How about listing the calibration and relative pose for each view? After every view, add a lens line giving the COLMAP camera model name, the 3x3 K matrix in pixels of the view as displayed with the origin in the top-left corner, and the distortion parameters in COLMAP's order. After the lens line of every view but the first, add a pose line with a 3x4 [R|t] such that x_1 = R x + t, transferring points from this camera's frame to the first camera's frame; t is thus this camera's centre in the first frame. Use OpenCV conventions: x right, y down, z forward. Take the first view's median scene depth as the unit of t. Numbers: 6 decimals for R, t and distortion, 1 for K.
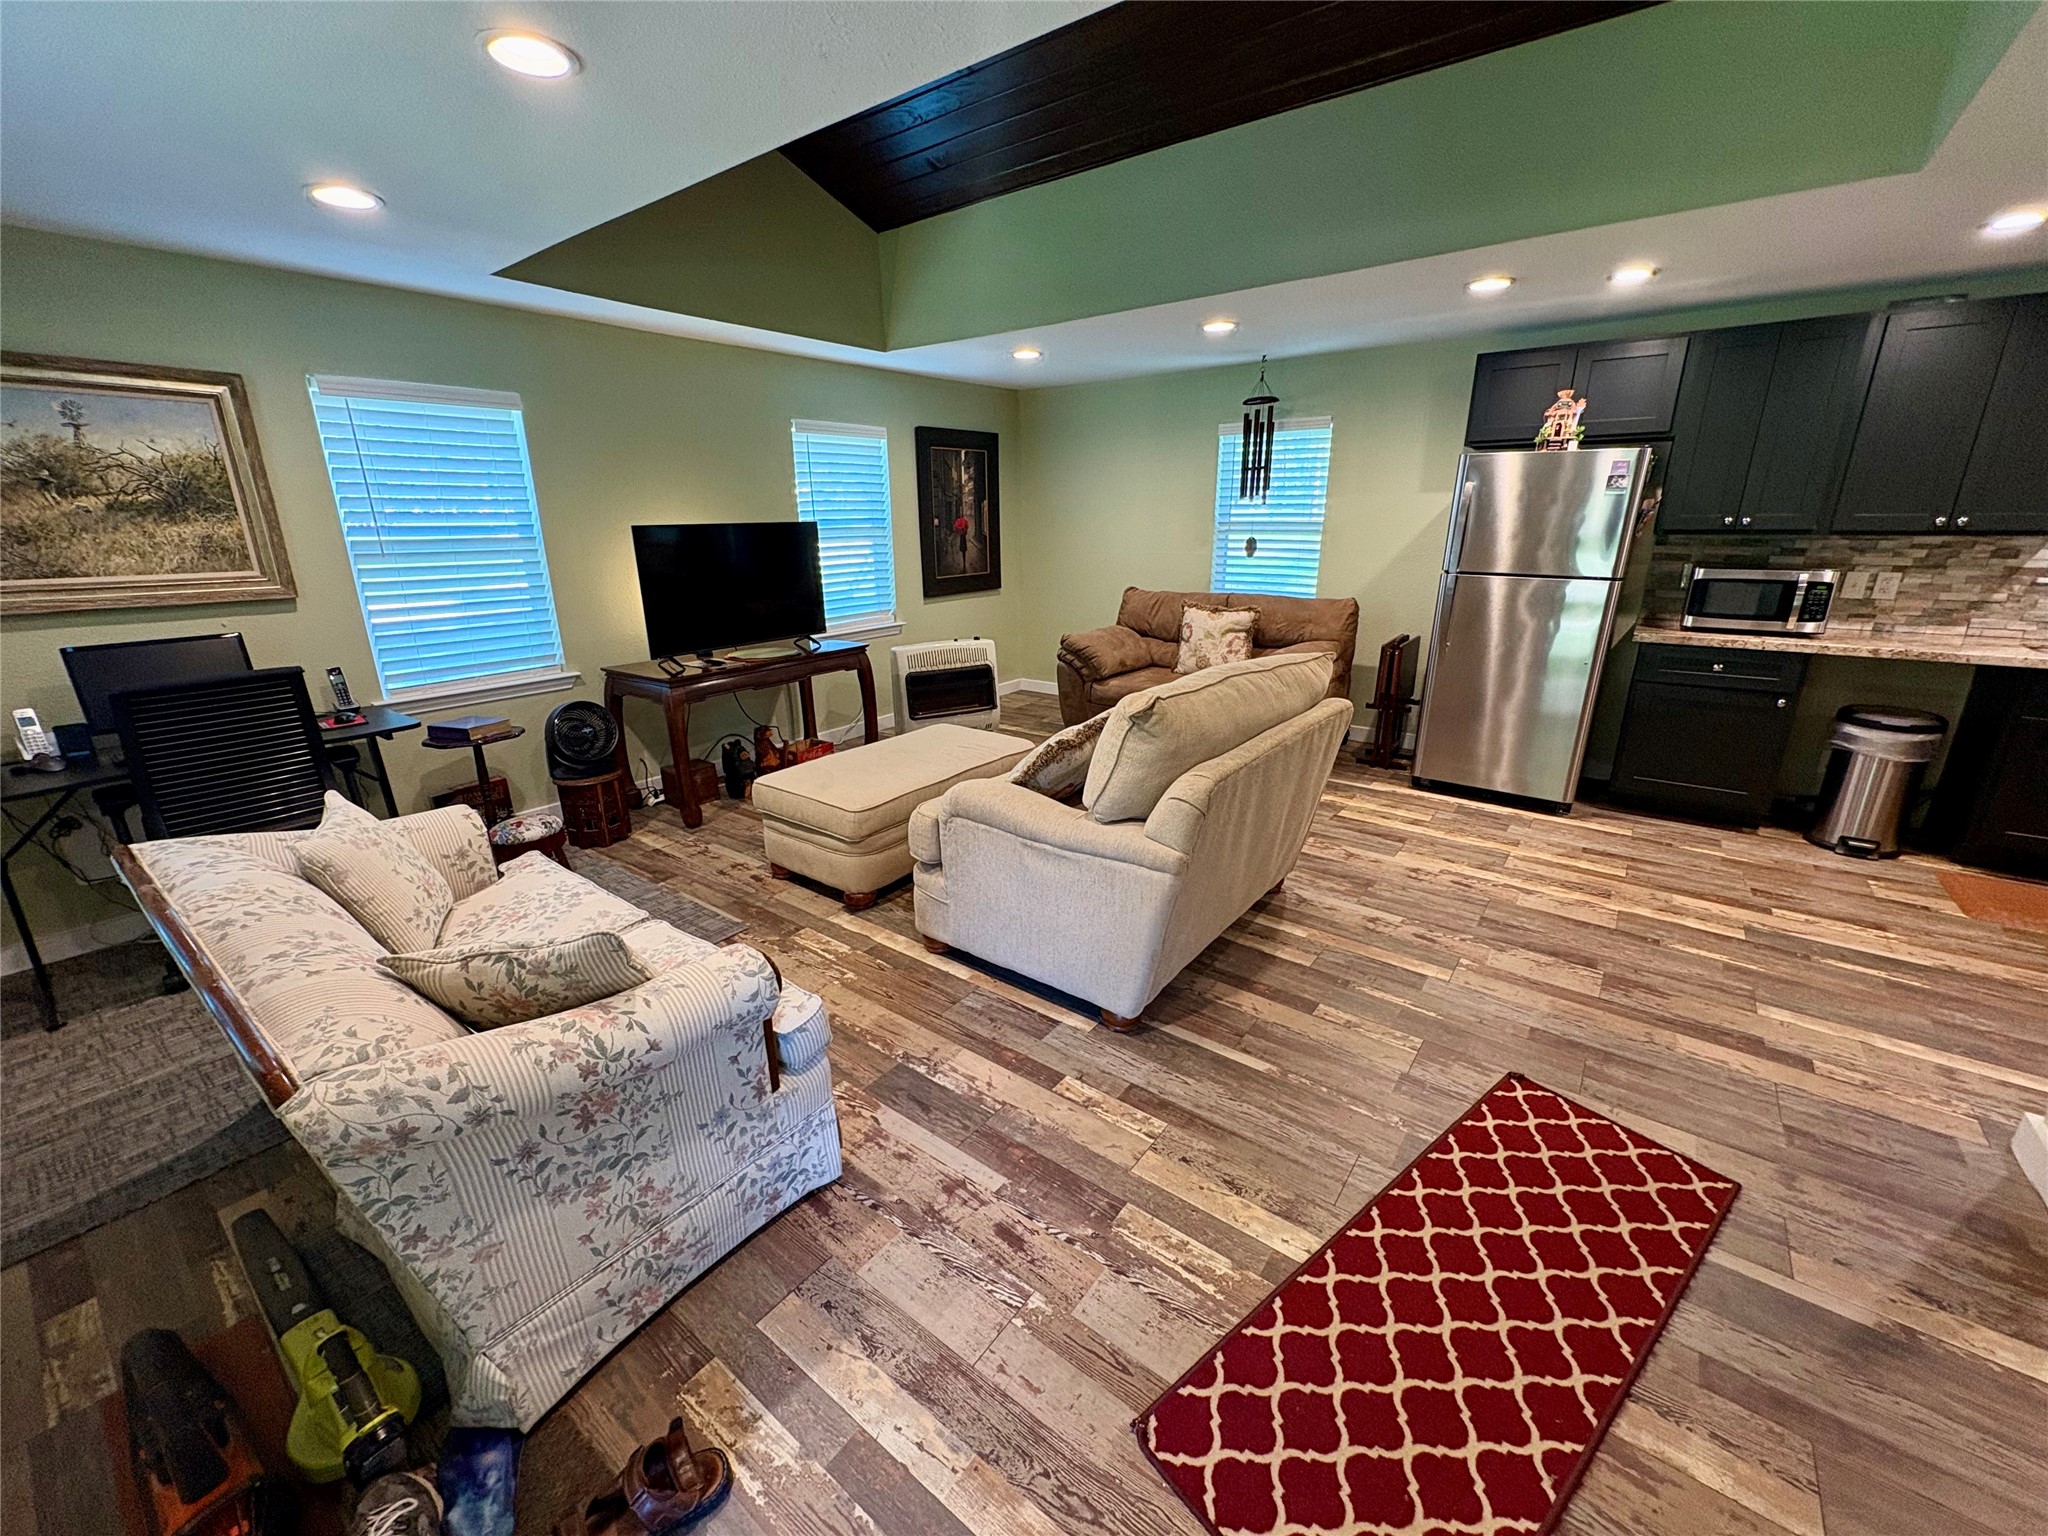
lens RADIAL K [[817.9, 0, 1029.8], [0, 817.9, 766.4], [0, 0, 1]] dist [0.000366, 0.000461]
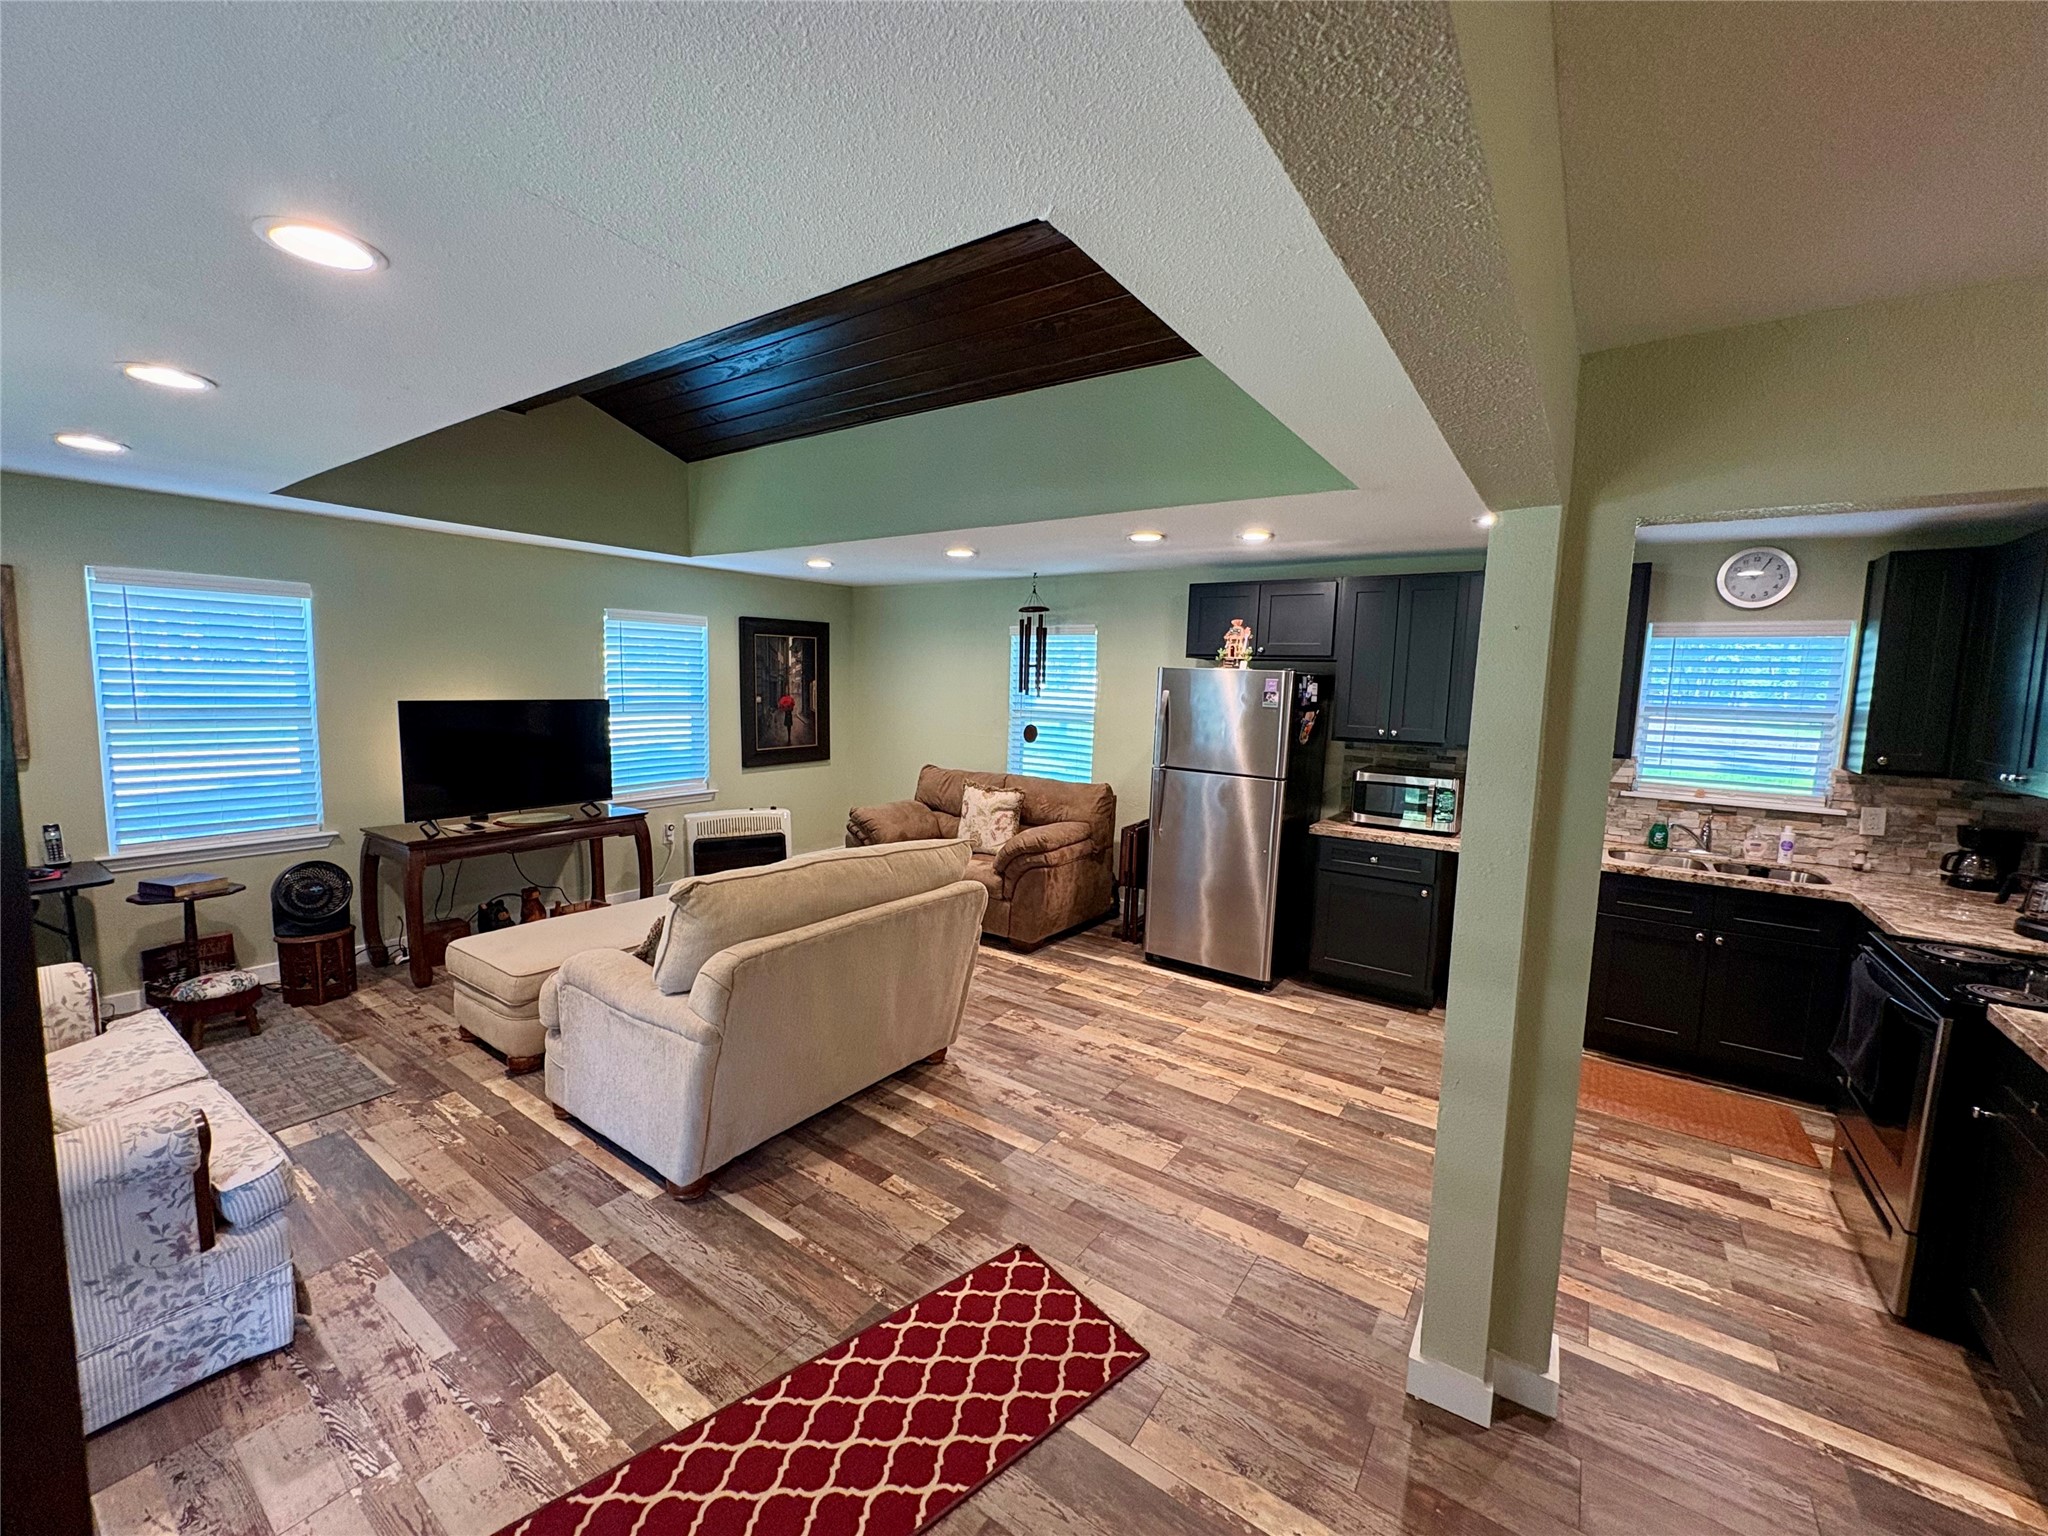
lens RADIAL K [[817.9, 0, 1029.4], [0, 817.9, 765.5], [0, 0, 1]] dist [0.000366, 0.000461]
pose [[0.998500, 0.033554, 0.043258, 0.355014], [-0.024576, 0.980794, -0.193494, -0.021250], [-0.048920, 0.192141, 0.980147, -0.111238]]
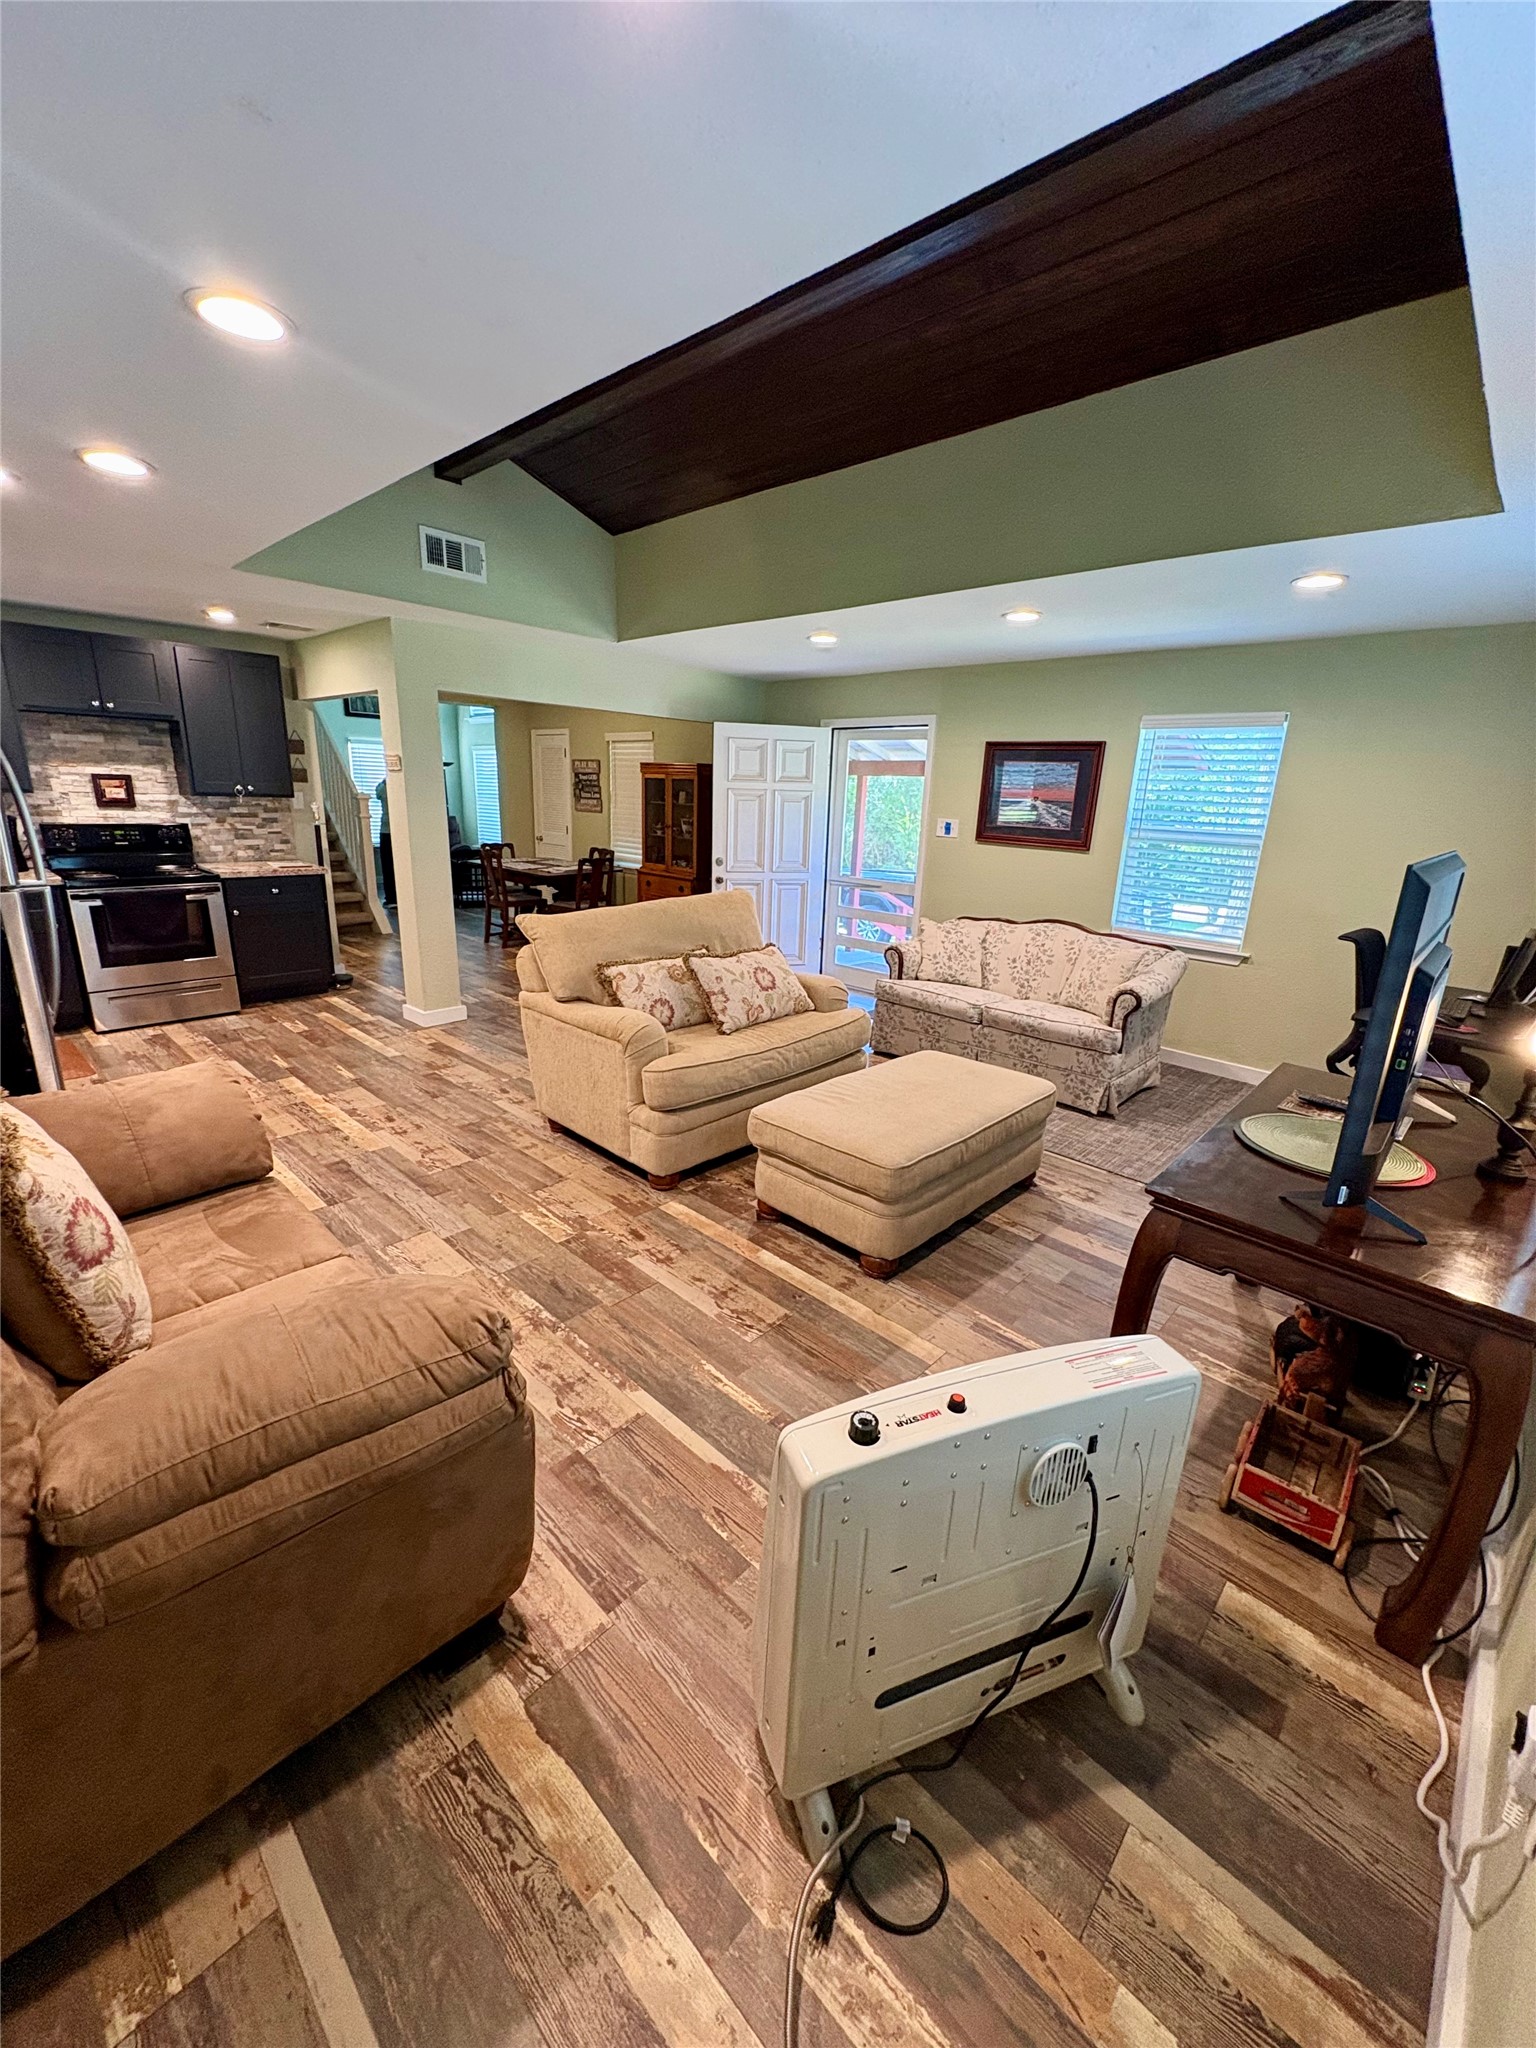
lens RADIAL K [[817.9, 0, 777.7], [0, 817.9, 1020.4], [0, 0, 1]] dist [0.000366, 0.000461]
pose [[-0.994598, -0.055795, 0.087534, -0.093630], [0.000614, 0.840086, 0.542452, -0.582217], [-0.103802, 0.539576, -0.835514, 1.817632]]
